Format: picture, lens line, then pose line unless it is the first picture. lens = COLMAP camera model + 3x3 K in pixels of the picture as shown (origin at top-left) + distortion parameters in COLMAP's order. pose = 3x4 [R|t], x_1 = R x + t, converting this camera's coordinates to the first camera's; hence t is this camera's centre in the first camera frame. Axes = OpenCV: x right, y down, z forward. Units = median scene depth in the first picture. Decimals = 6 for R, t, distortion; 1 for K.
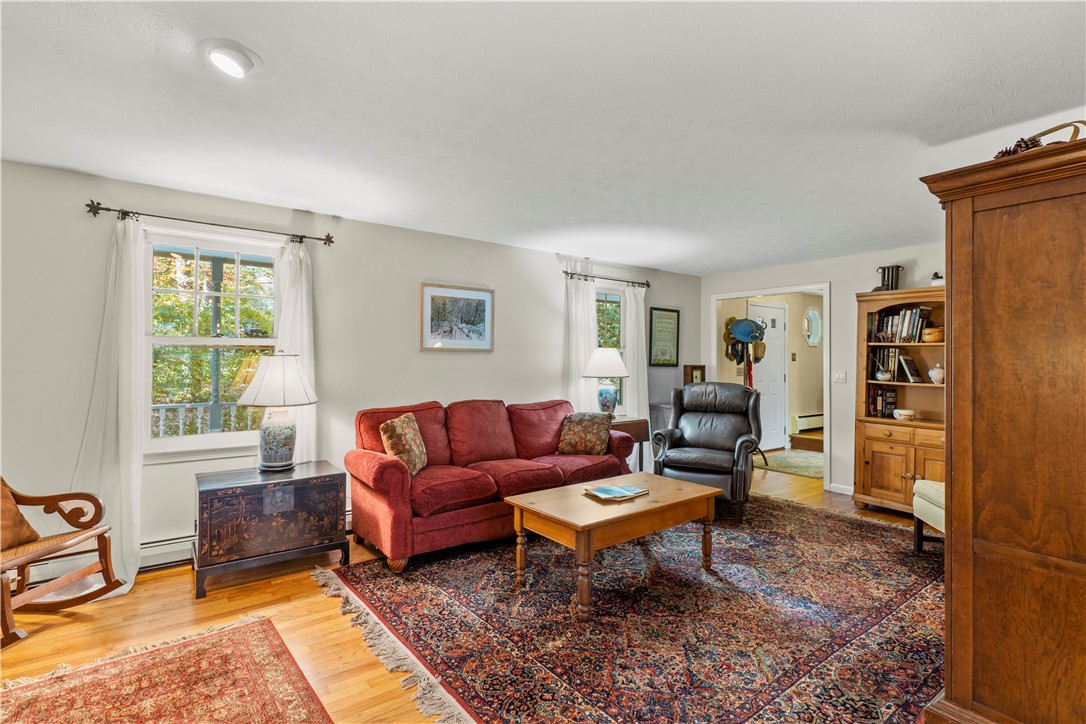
lens RADIAL K [[516.7, 0, 536.0], [0, 516.7, 356.1], [0, 0, 1]] dist [0.001977, -0.000572]
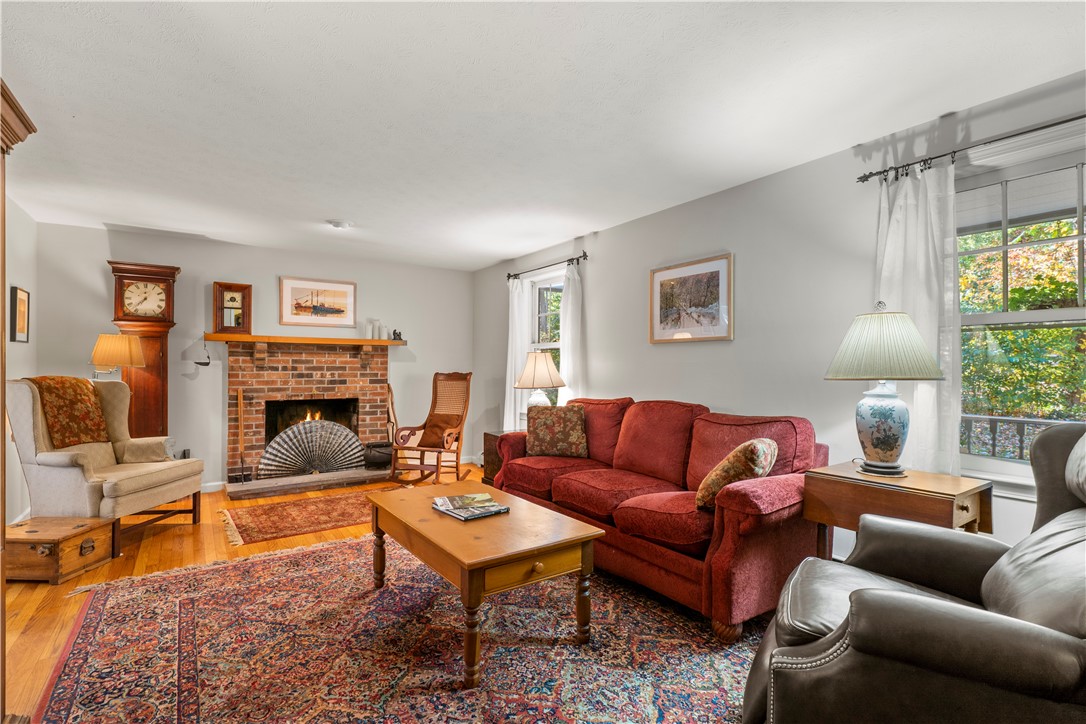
lens RADIAL K [[516.7, 0, 541.5], [0, 516.7, 364.6], [0, 0, 1]] dist [0.001977, -0.000572]
pose [[-0.045027, -0.009588, -0.998940, 0.982022], [0.004841, 0.999940, -0.009815, 0.048626], [0.998974, -0.005278, -0.044978, 1.173934]]
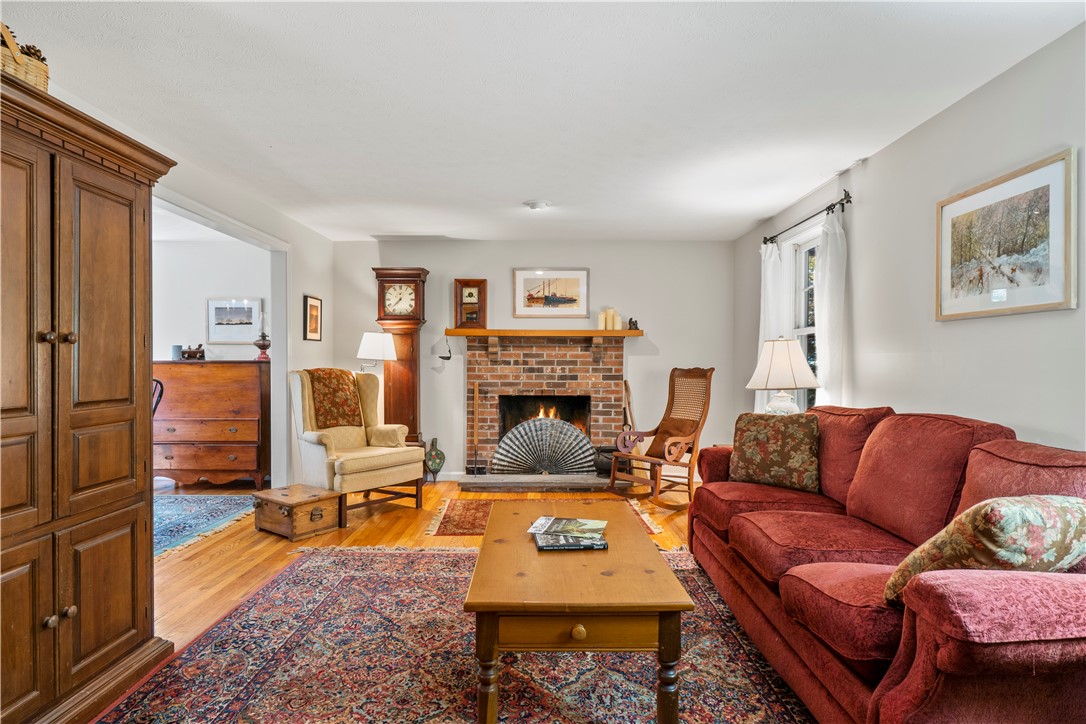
lens RADIAL K [[587.9, 0, 539.3], [0, 587.9, 364.3], [0, 0, 1]] dist [-0.001864, -0.002346]
pose [[-0.604437, -0.004070, -0.796642, 0.776556], [-0.000376, 0.999988, -0.004824, 0.054935], [0.796653, -0.002616, -0.604432, 1.445321]]
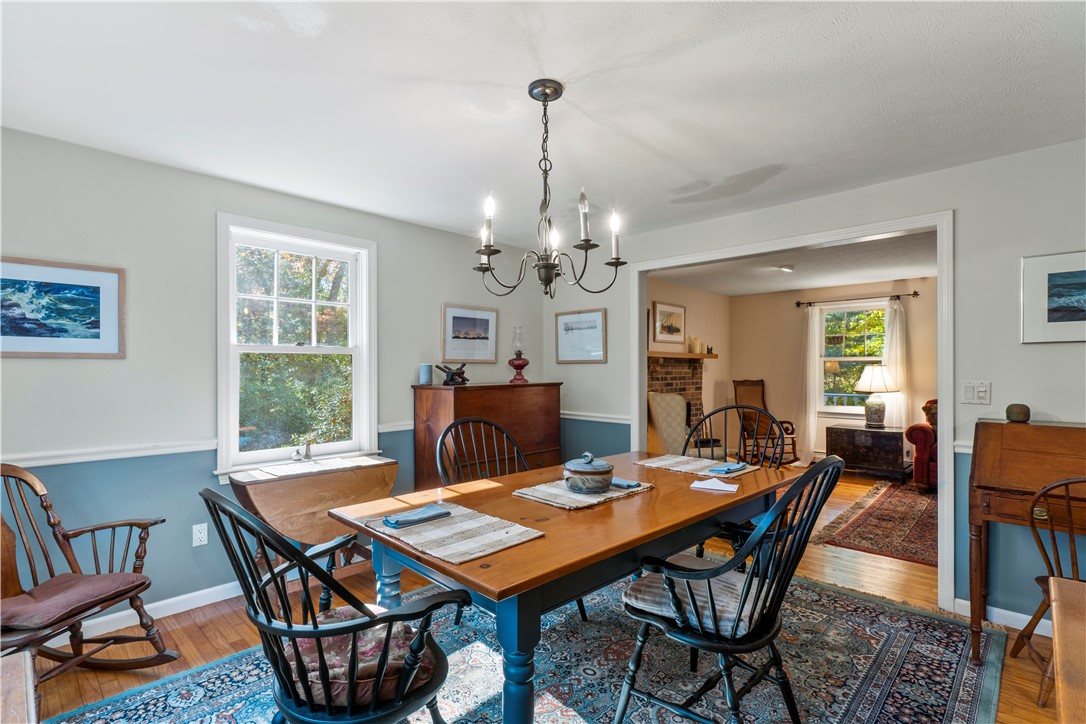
lens RADIAL K [[516.7, 0, 541.9], [0, 516.7, 370.6], [0, 0, 1]] dist [0.001977, -0.000572]
pose [[0.163900, -0.002466, -0.986474, 1.244887], [0.010872, 0.999941, -0.000693, 0.004714], [0.986417, -0.010611, 0.163917, -0.527745]]
